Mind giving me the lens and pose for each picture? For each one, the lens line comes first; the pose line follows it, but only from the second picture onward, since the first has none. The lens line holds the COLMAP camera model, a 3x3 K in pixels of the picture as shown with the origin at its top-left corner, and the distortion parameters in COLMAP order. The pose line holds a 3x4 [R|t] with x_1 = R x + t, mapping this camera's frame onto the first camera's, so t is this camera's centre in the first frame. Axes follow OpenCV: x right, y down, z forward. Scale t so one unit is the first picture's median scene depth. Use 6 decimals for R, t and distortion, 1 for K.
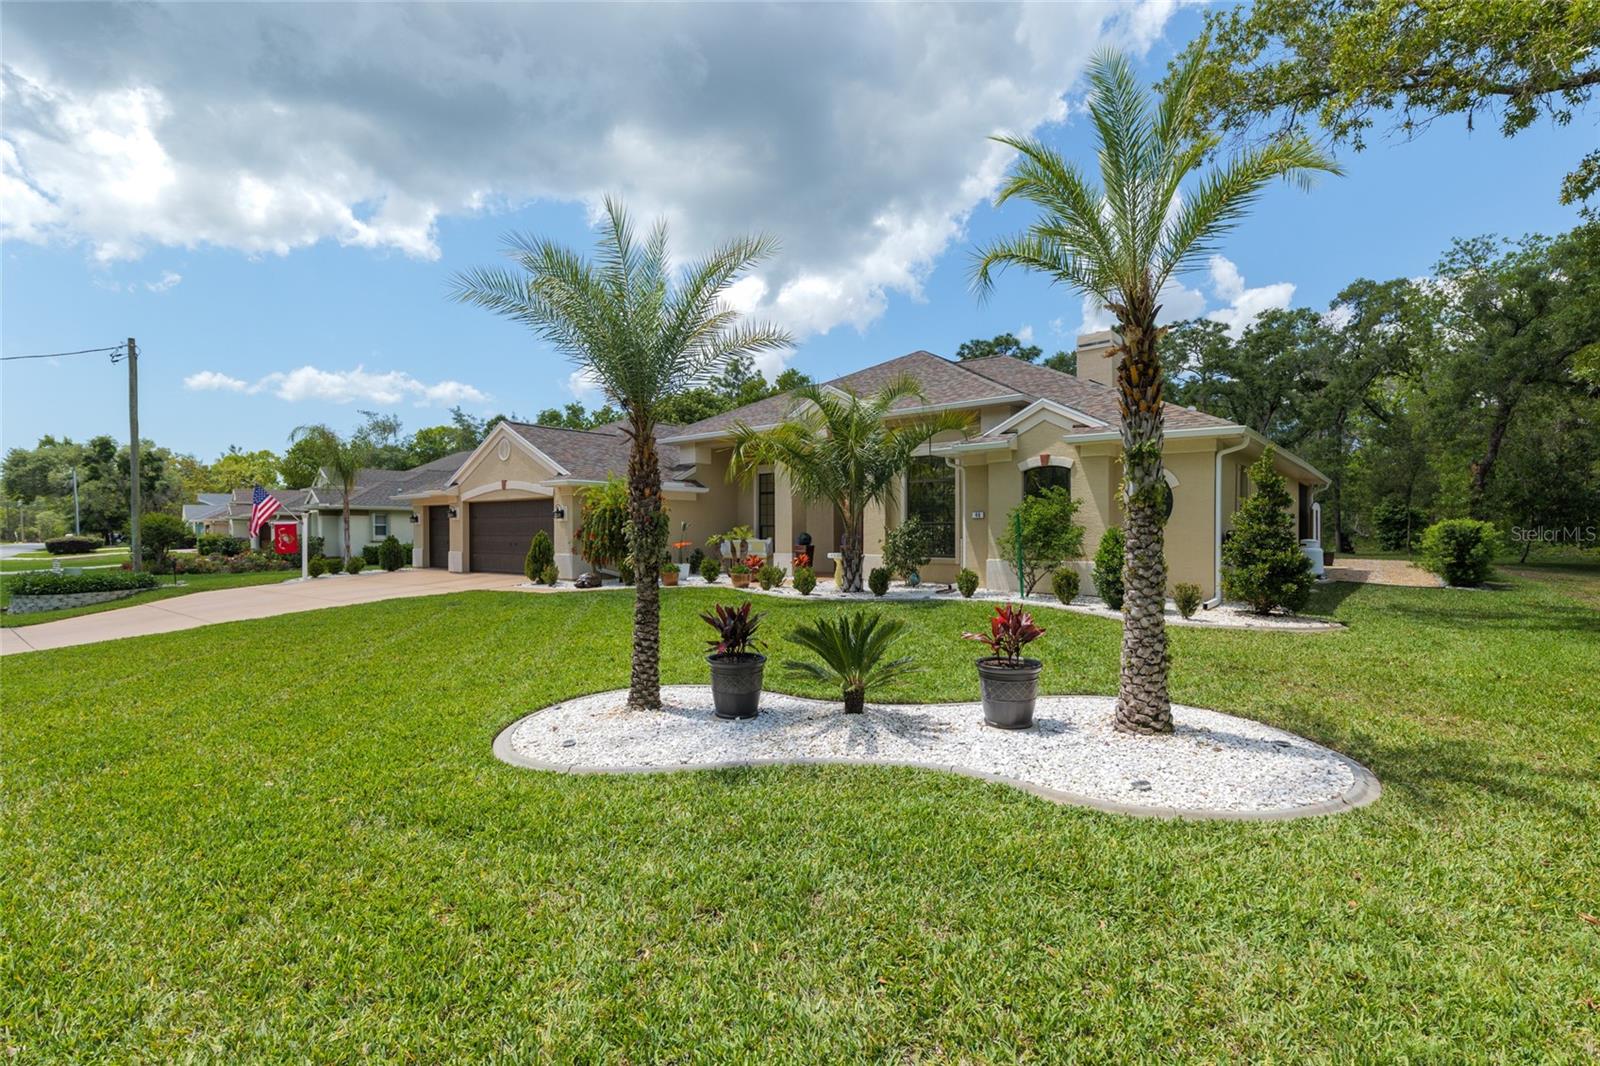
lens RADIAL K [[788.3, 0, 784.8], [0, 788.3, 530.8], [0, 0, 1]] dist [-0.002445, -0.000644]
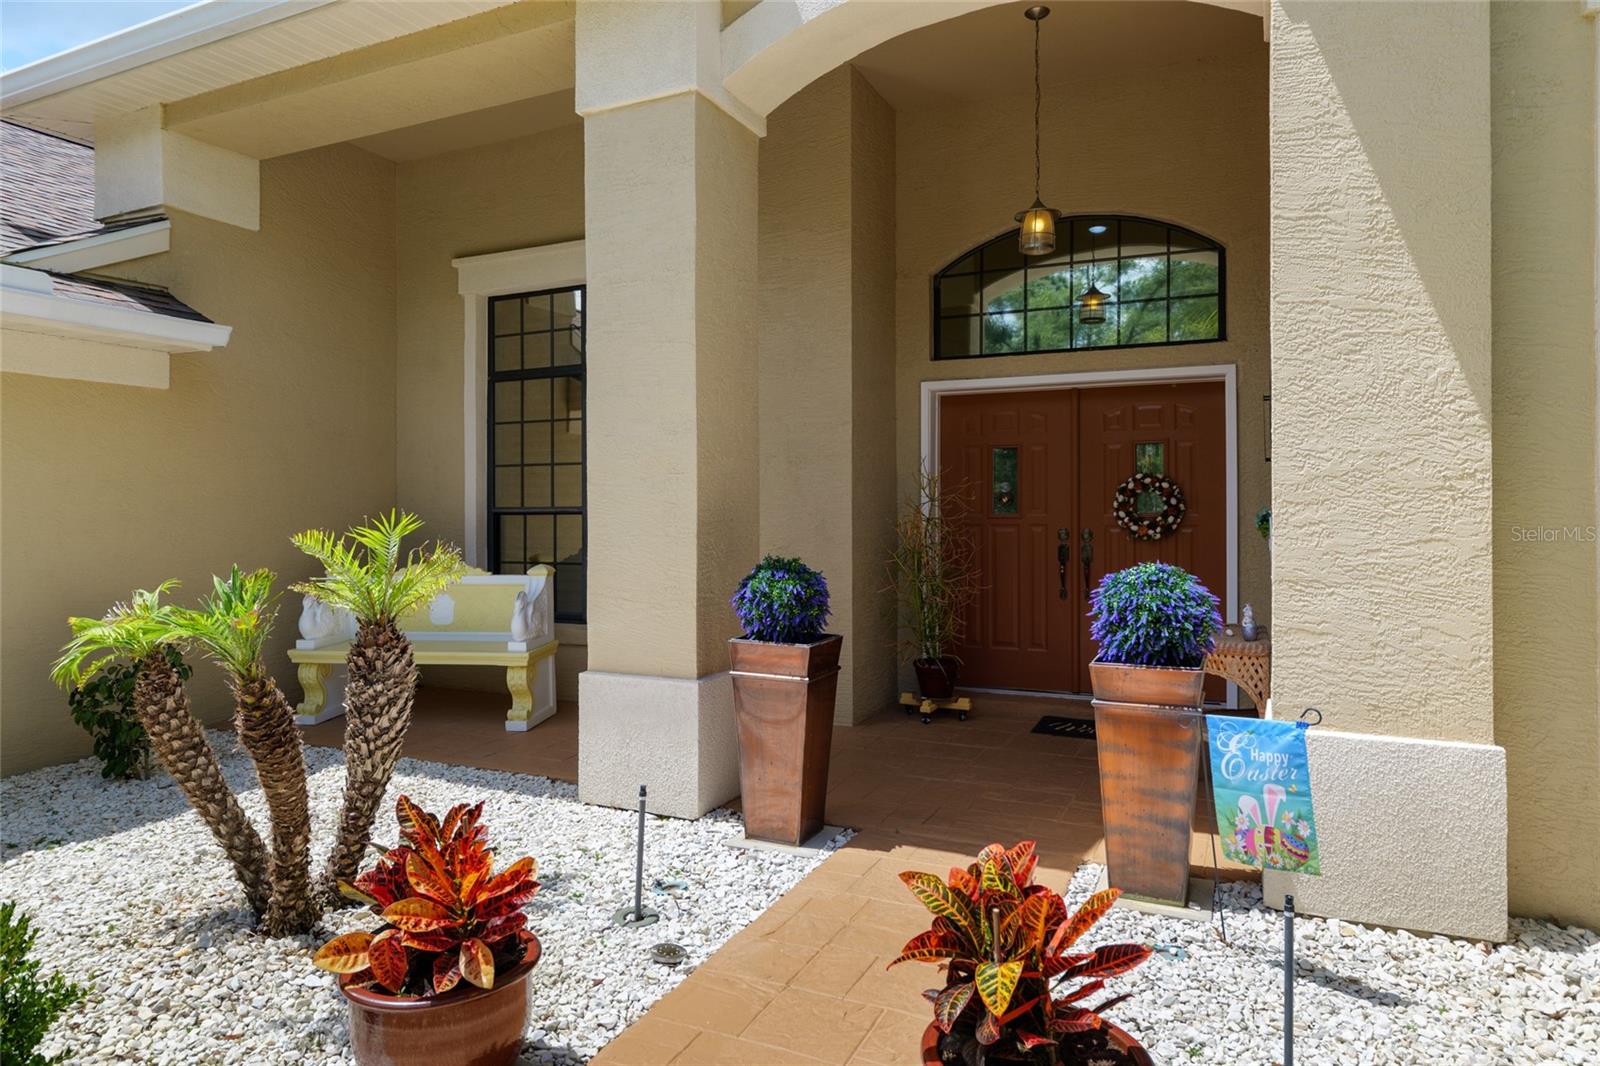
lens RADIAL K [[980.2, 0, 795.7], [0, 980.2, 509.7], [0, 0, 1]] dist [-0.006583, 0.002787]
pose [[0.961043, 0.000519, 0.276399, -0.027820], [-0.000780, 0.999999, 0.000834, -0.007776], [-0.276399, -0.001017, 0.961042, 0.772561]]
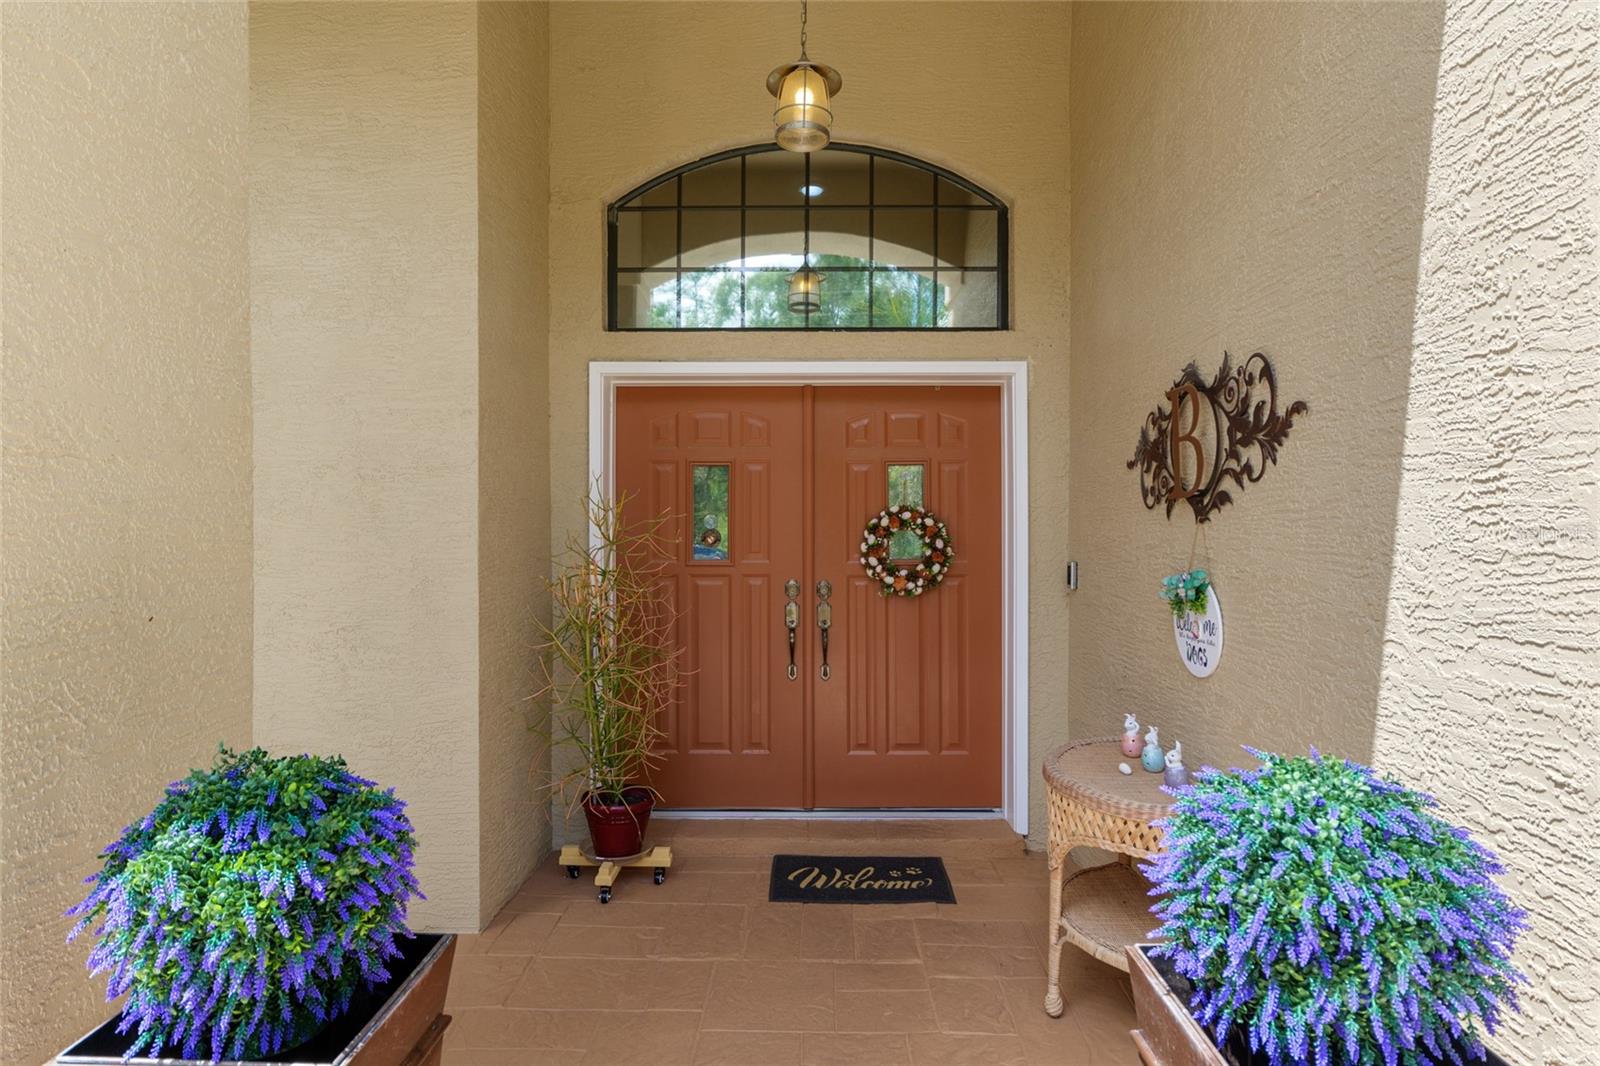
lens RADIAL K [[877.3, 0, 797.6], [0, 877.3, 533.8], [0, 0, 1]] dist [-0.006342, -0.001131]
pose [[0.772912, -0.002743, 0.634507, 0.014620], [-0.003365, 0.999959, 0.008422, -0.013924], [-0.634504, -0.008644, 0.772871, 0.893978]]
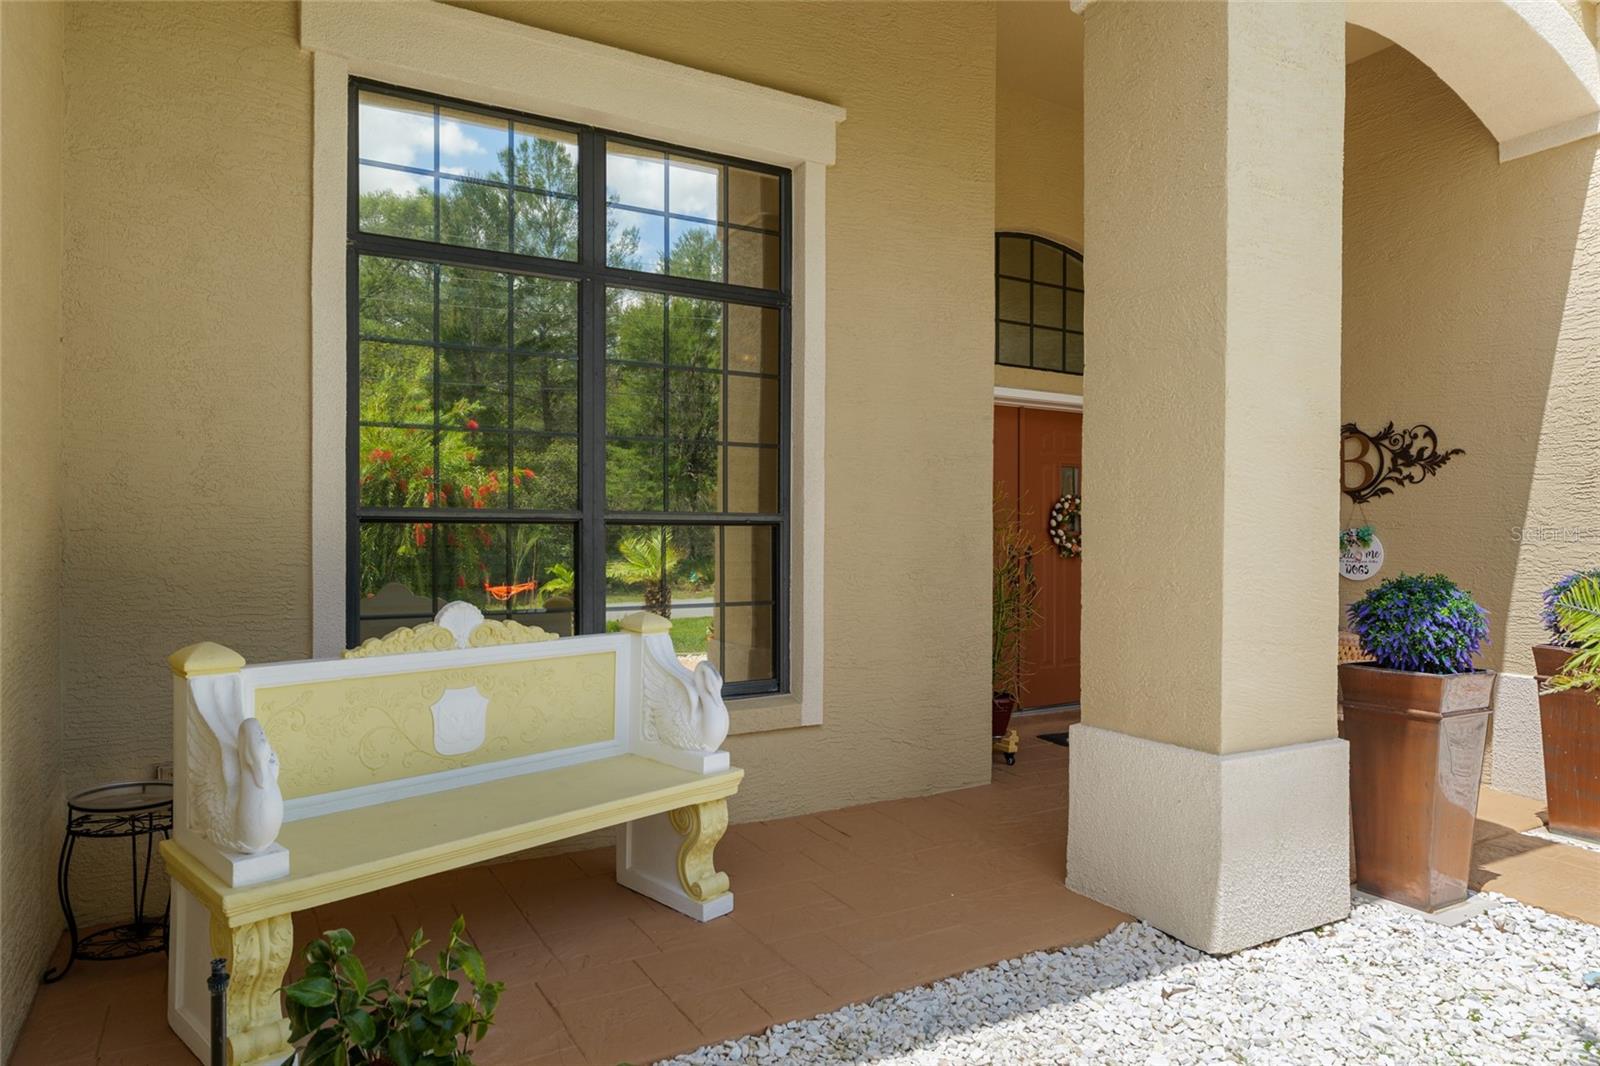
lens RADIAL K [[980.2, 0, 812.7], [0, 980.2, 537.2], [0, 0, 1]] dist [-0.006583, 0.002787]
pose [[0.321153, 0.004898, 0.947015, -0.173127], [-0.007421, 0.999969, -0.002656, -0.003257], [-0.946998, -0.006174, 0.321179, 1.009558]]
